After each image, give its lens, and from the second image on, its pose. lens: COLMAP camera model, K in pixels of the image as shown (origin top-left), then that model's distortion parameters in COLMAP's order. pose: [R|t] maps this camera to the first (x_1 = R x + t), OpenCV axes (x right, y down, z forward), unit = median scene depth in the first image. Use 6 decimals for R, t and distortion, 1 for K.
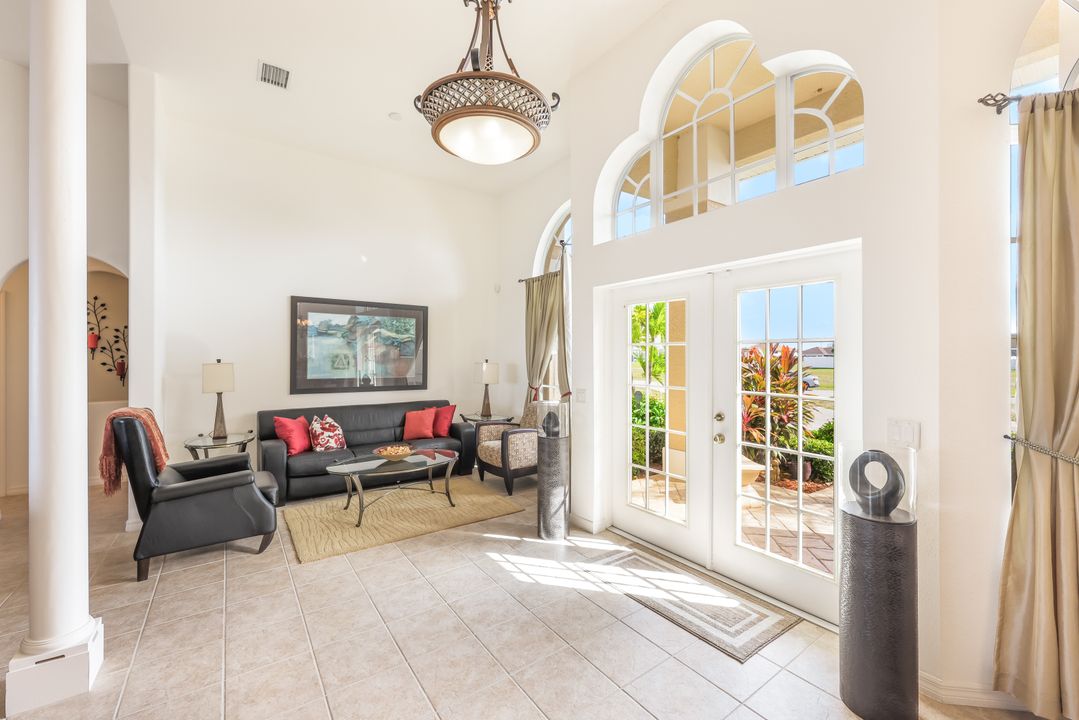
lens RADIAL K [[439.3, 0, 539.5], [0, 439.3, 360.0], [0, 0, 1]] dist [-0.001646, 0.000114]
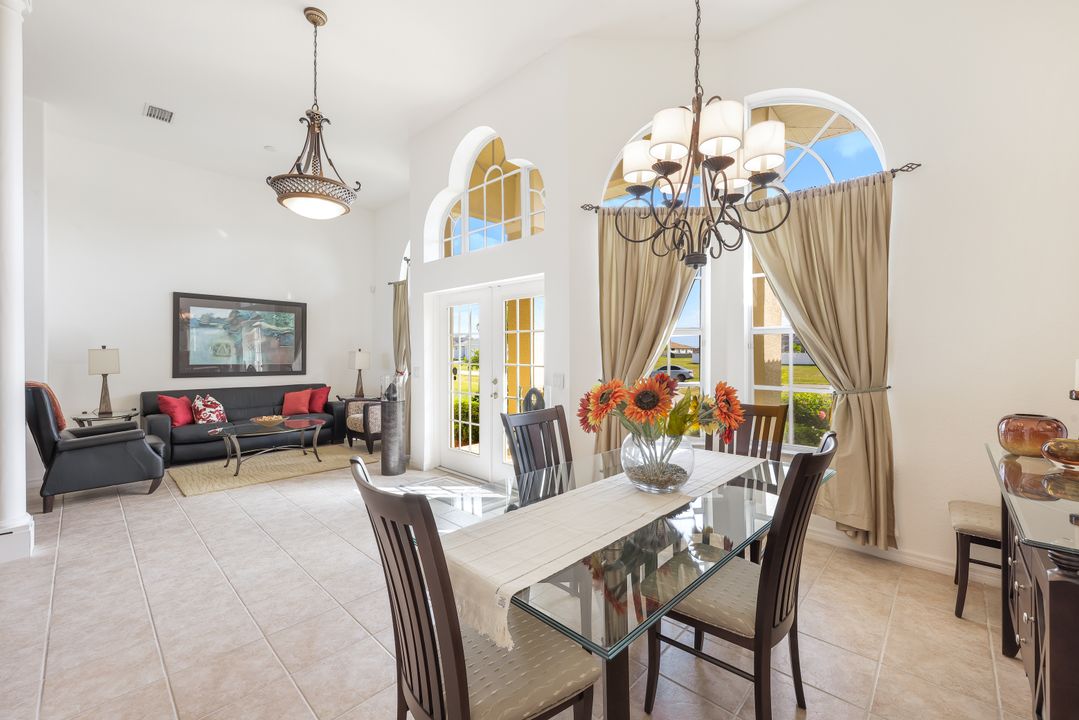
lens RADIAL K [[438.2, 0, 538.4], [0, 438.2, 357.8], [0, 0, 1]] dist [-0.002623, 0.000046]
pose [[0.981841, -0.002501, 0.189688, 0.169773], [0.002278, 0.999996, 0.001394, 0.029478], [-0.189691, -0.000936, 0.981843, -0.336107]]
